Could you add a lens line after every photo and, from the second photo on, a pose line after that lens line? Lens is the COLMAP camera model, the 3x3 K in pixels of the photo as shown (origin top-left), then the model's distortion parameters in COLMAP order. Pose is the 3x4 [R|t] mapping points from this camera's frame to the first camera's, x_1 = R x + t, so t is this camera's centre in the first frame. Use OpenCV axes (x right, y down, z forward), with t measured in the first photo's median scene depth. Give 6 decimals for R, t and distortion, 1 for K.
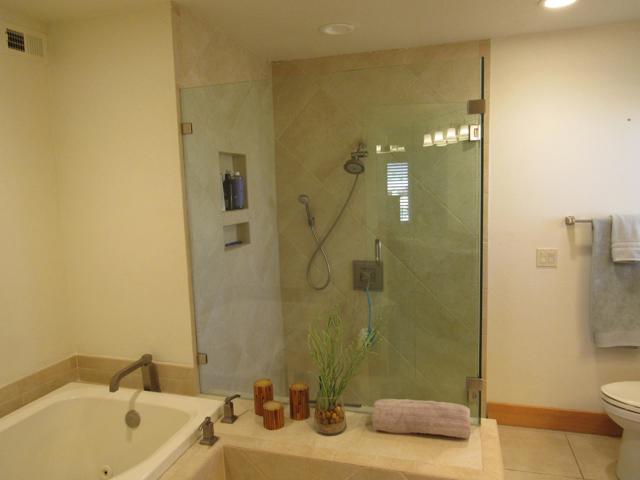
lens RADIAL K [[451.1, 0, 324.1], [0, 451.1, 240.1], [0, 0, 1]] dist [-0.035988, 0.010117]
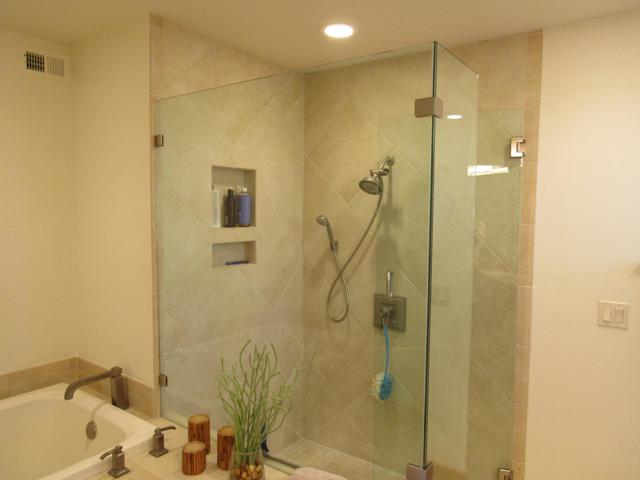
lens RADIAL K [[451.1, 0, 322.4], [0, 451.1, 240.4], [0, 0, 1]] dist [-0.035988, 0.010117]
pose [[0.948387, 0.063402, -0.310712, 0.325179], [-0.077465, 0.996445, -0.033118, -0.026377], [0.307508, 0.055478, 0.949927, 0.184106]]
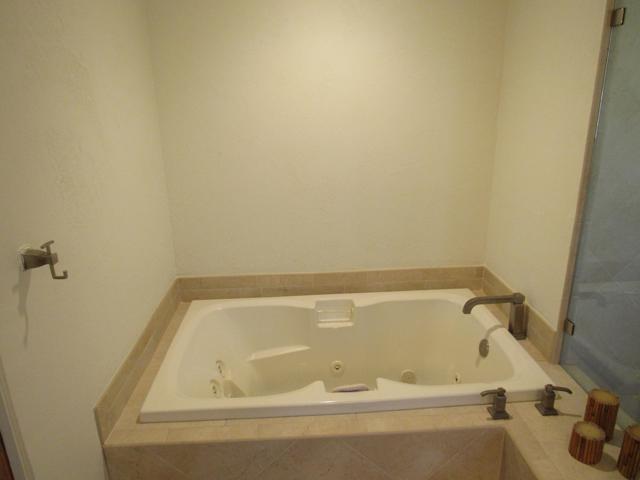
lens RADIAL K [[451.1, 0, 315.9], [0, 451.1, 240.4], [0, 0, 1]] dist [-0.035988, 0.010117]
pose [[0.332803, 0.311305, -0.890130, 0.236264], [-0.099011, 0.950256, 0.295314, -0.072123], [0.937784, -0.010149, 0.347071, 0.302431]]
